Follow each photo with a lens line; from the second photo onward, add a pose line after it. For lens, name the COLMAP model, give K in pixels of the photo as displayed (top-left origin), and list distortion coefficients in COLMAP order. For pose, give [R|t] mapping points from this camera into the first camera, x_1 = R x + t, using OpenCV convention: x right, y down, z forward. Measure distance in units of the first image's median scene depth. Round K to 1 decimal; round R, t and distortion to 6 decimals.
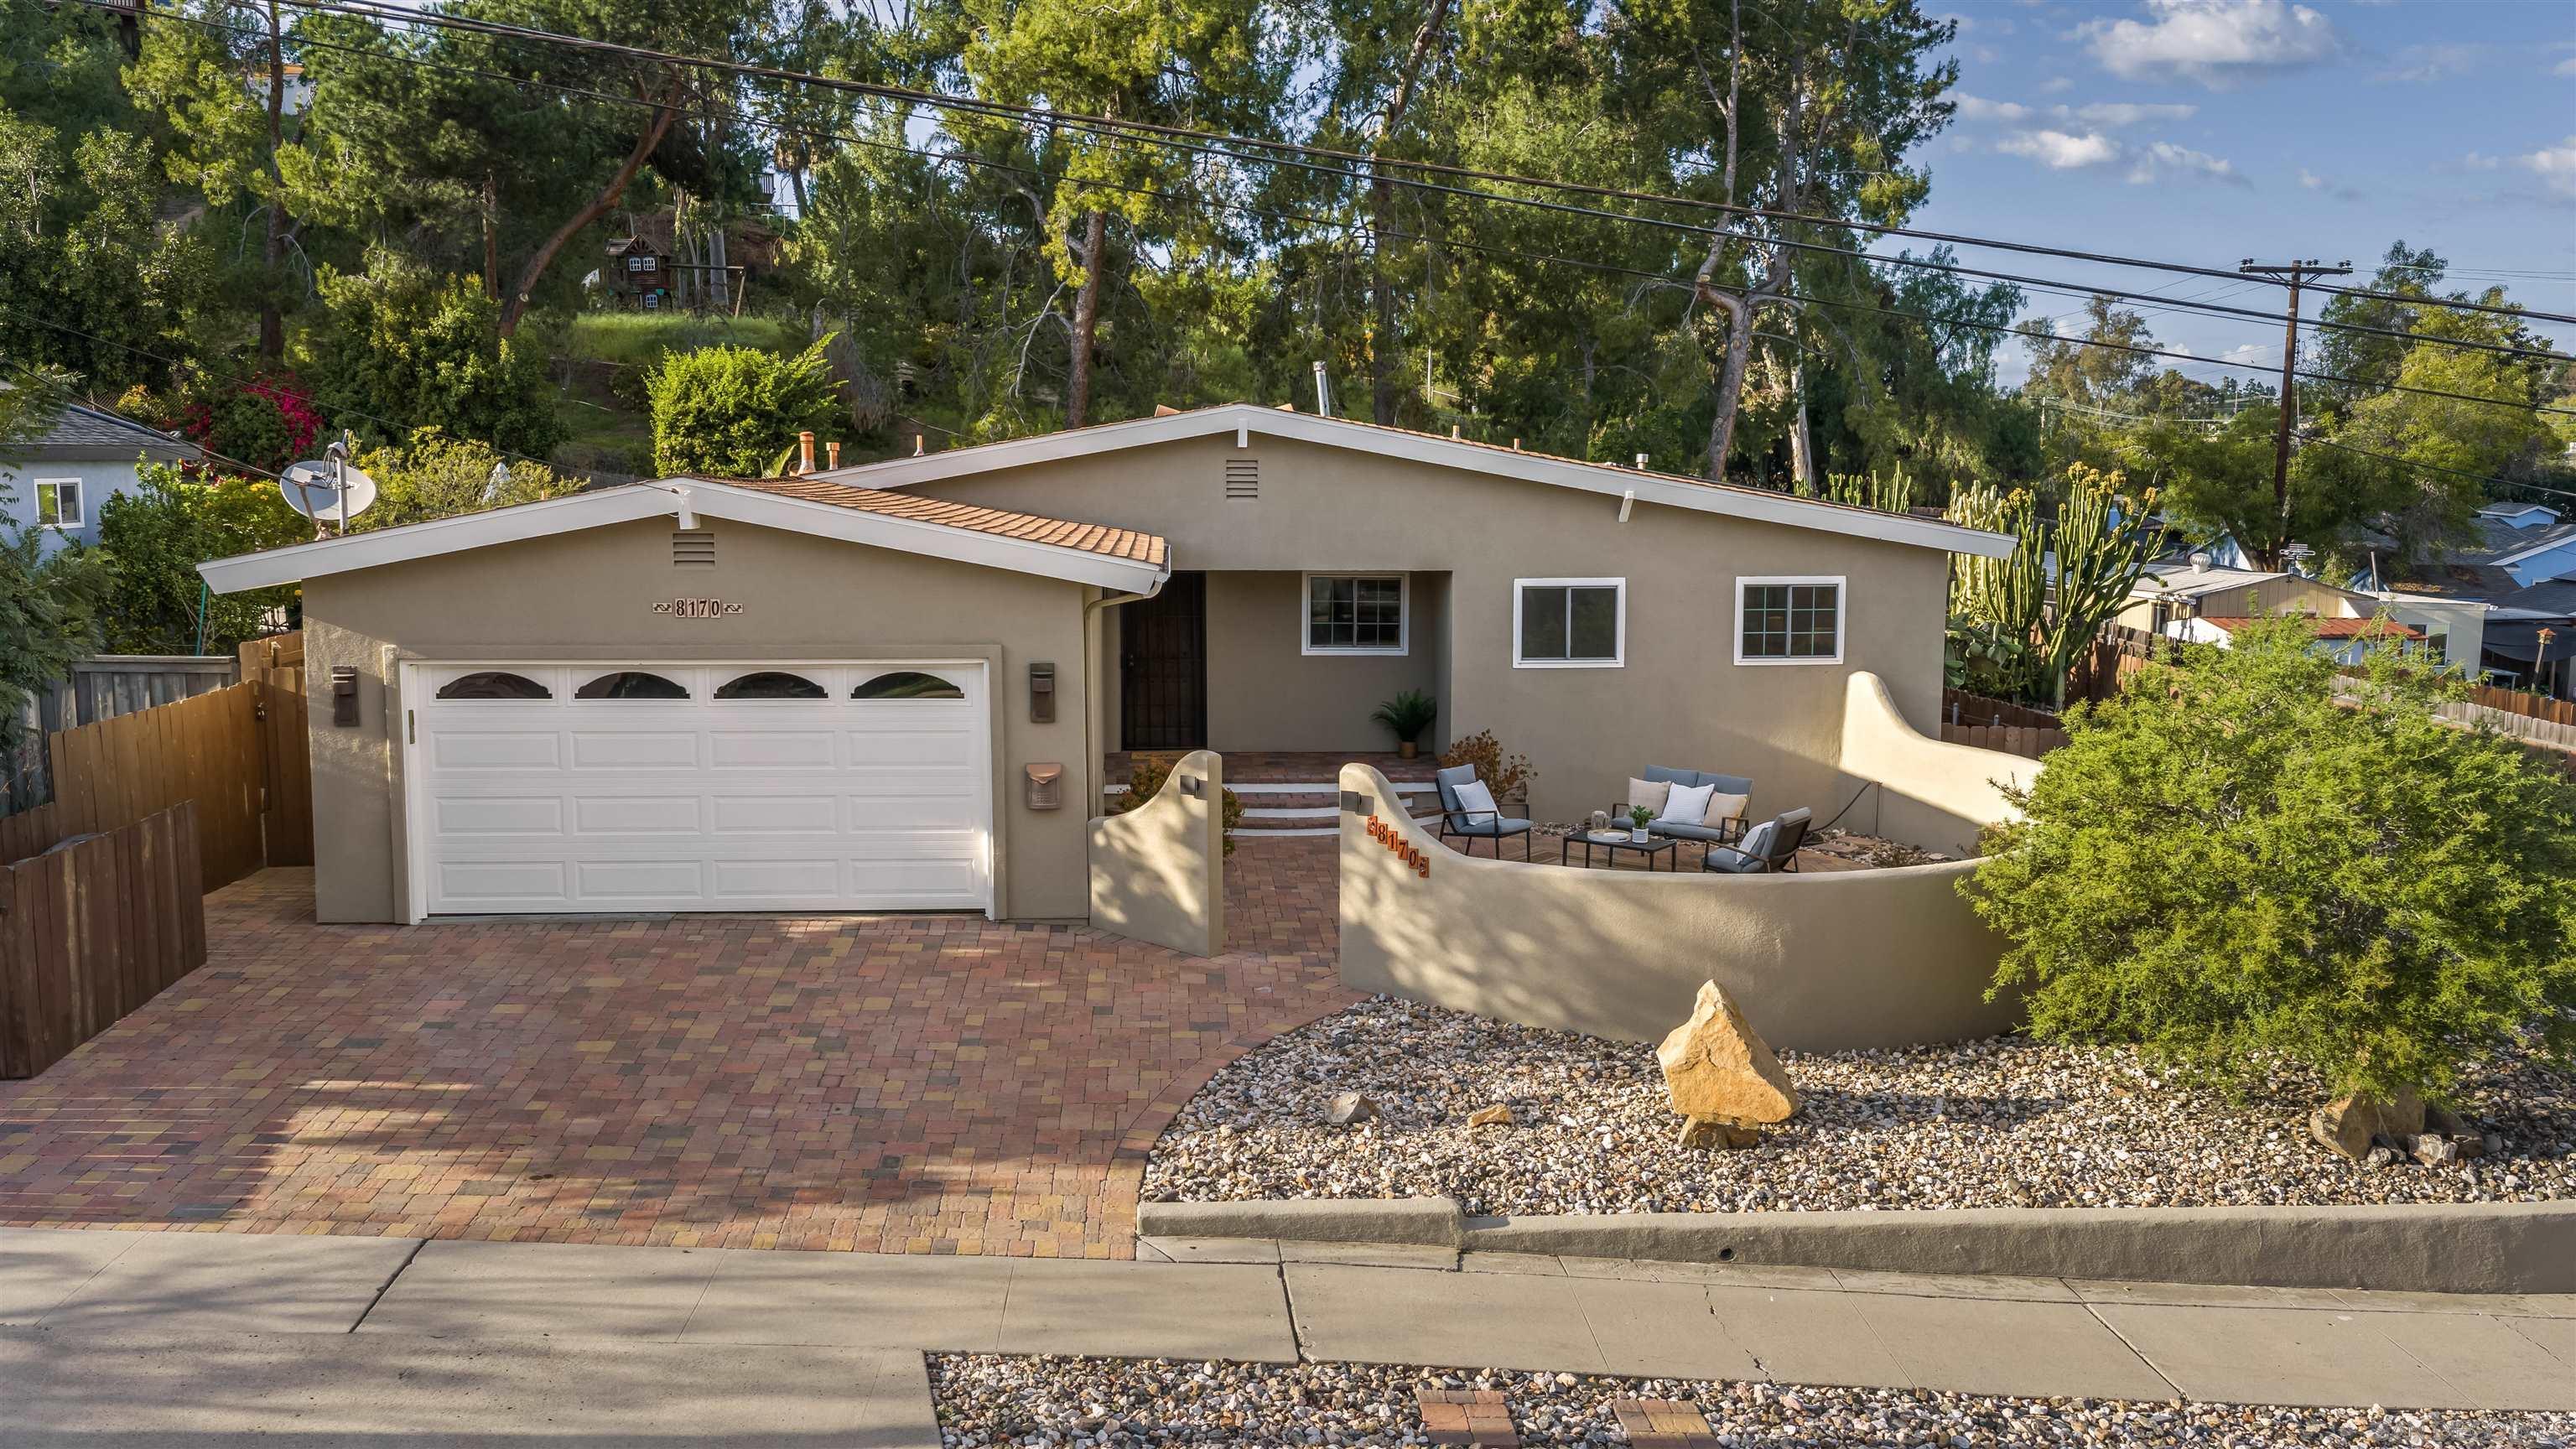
lens RADIAL K [[2115.5, 0, 1288.0], [0, 2115.5, 724.5], [0, 0, 1]] dist [0.006934, 0.000604]
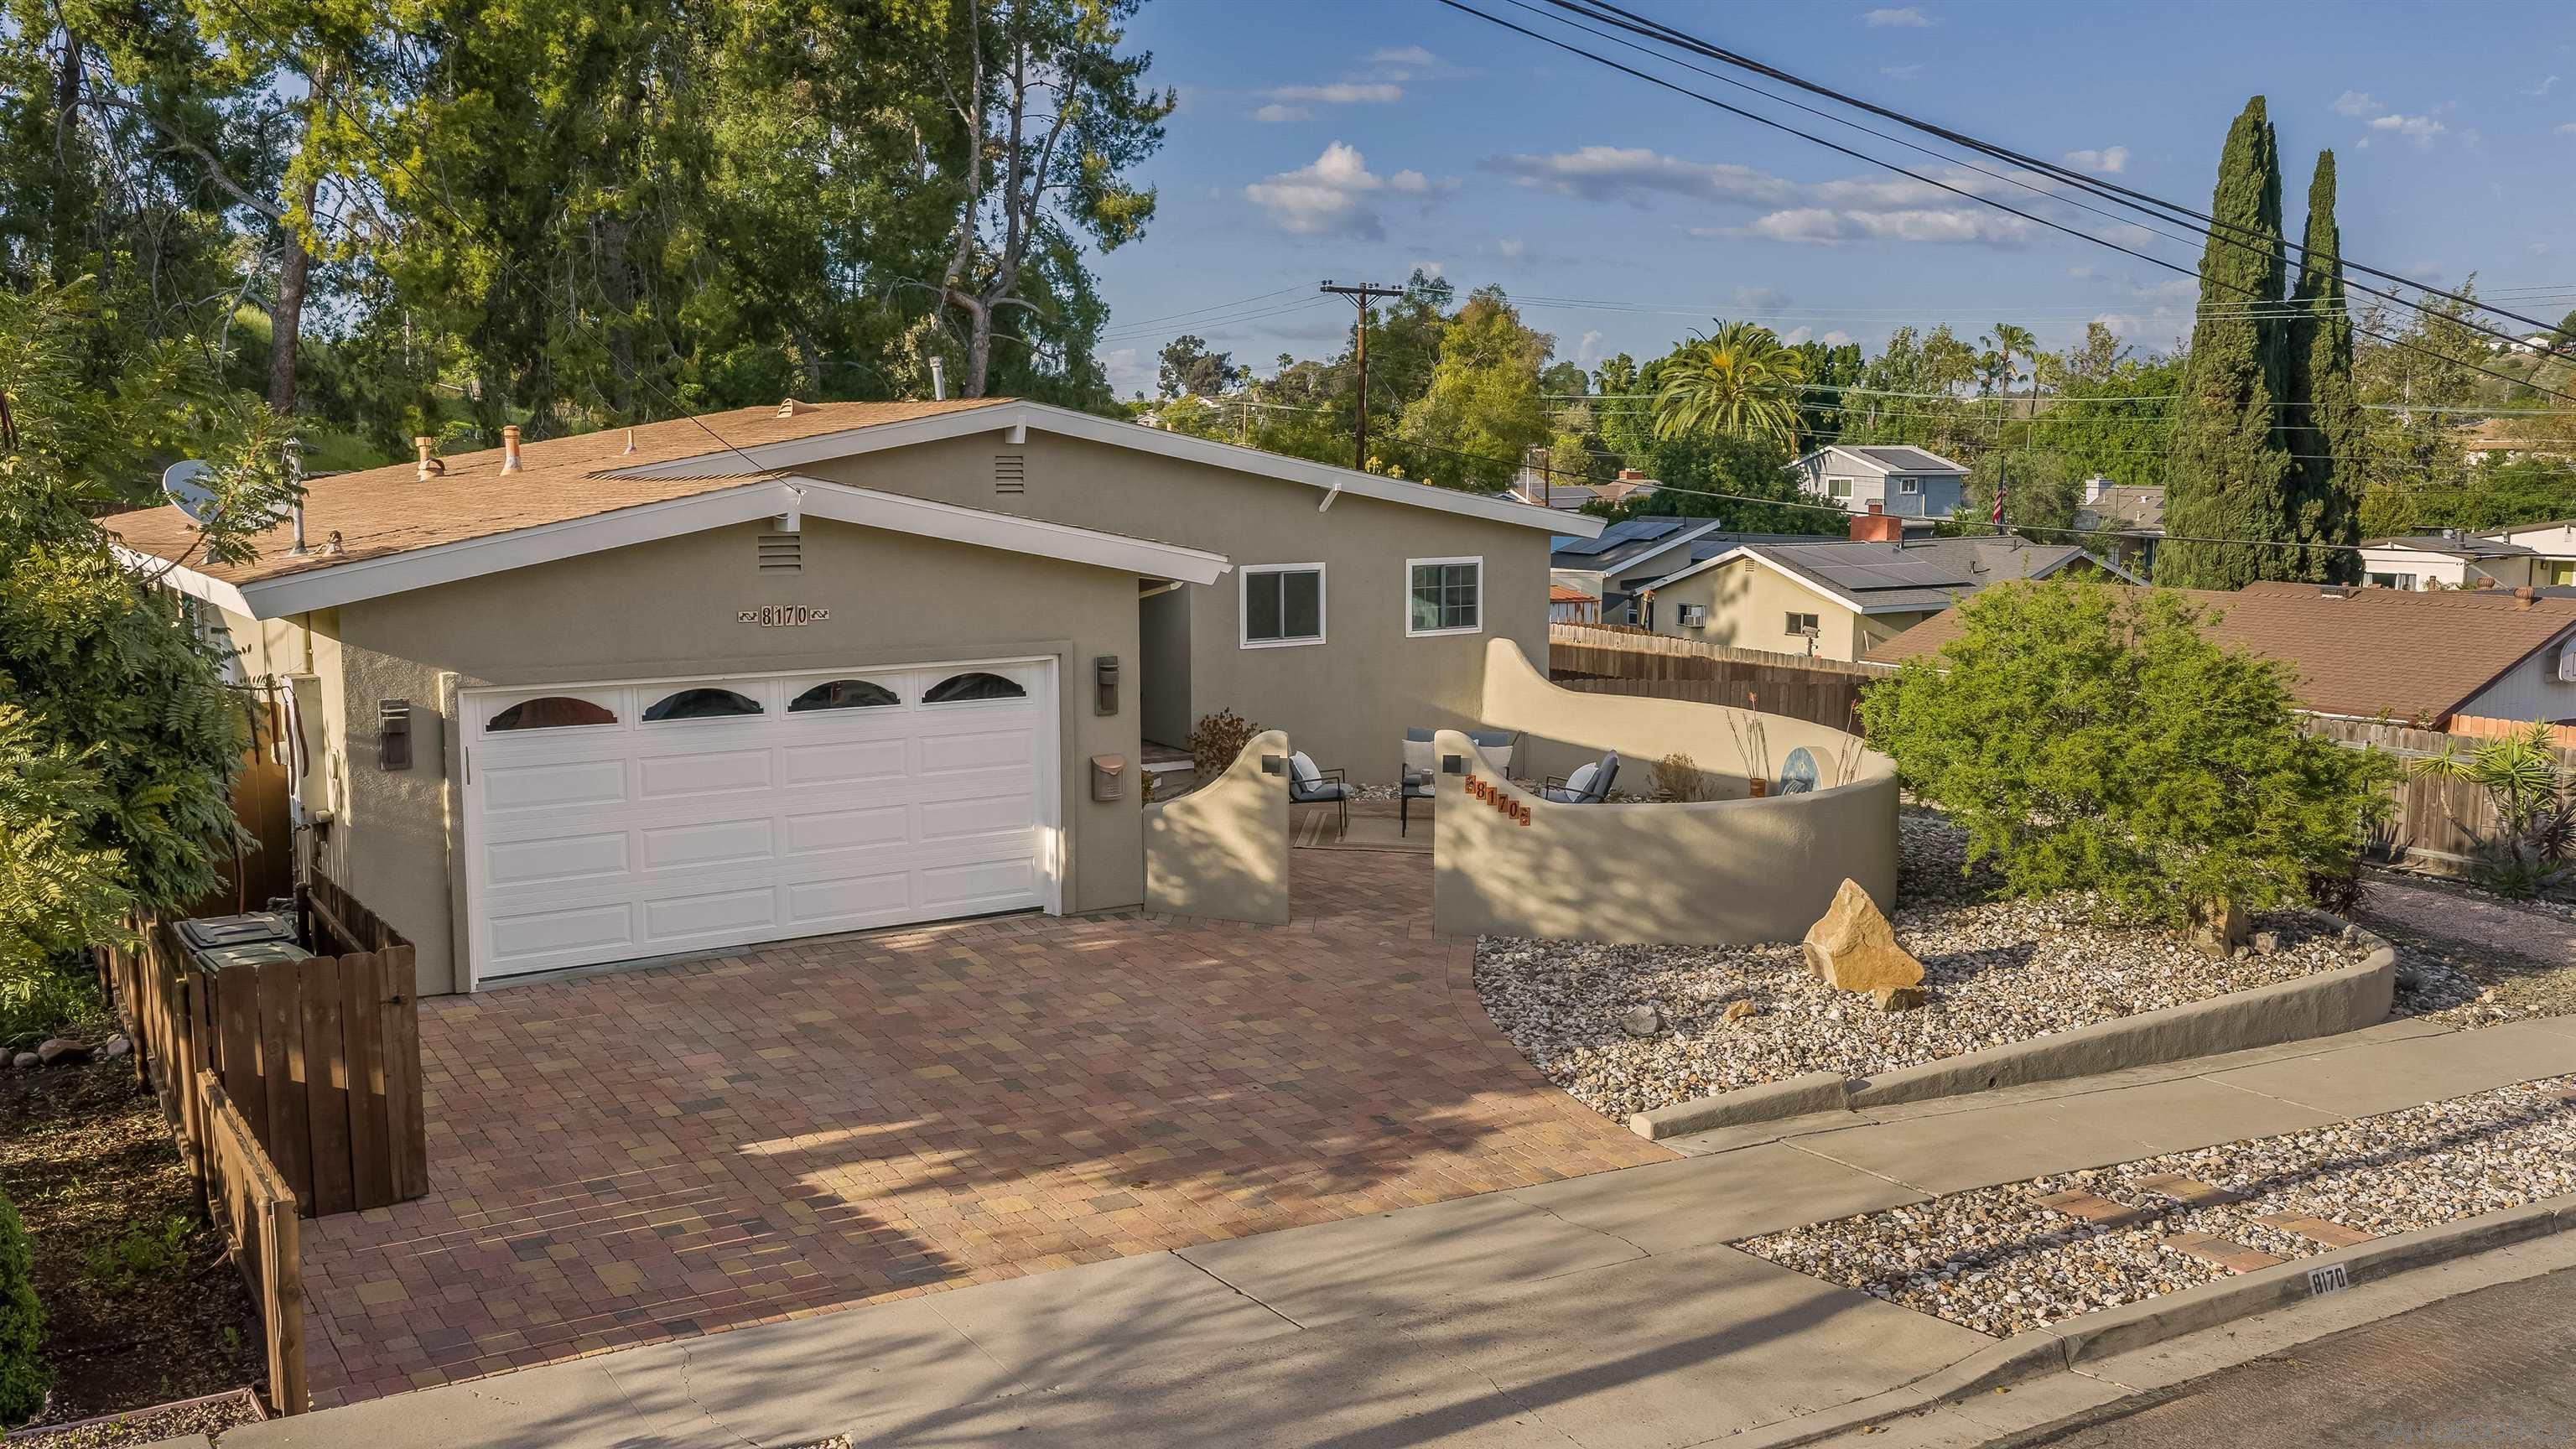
lens RADIAL K [[2103.4, 0, 1288.0], [0, 2103.4, 724.5], [0, 0, 1]] dist [0.019861, -0.003359]
pose [[0.865180, -0.065969, 0.497103, -0.553744], [0.064448, 0.997716, 0.020236, -0.011475], [-0.497302, 0.014529, 0.867456, 0.080567]]
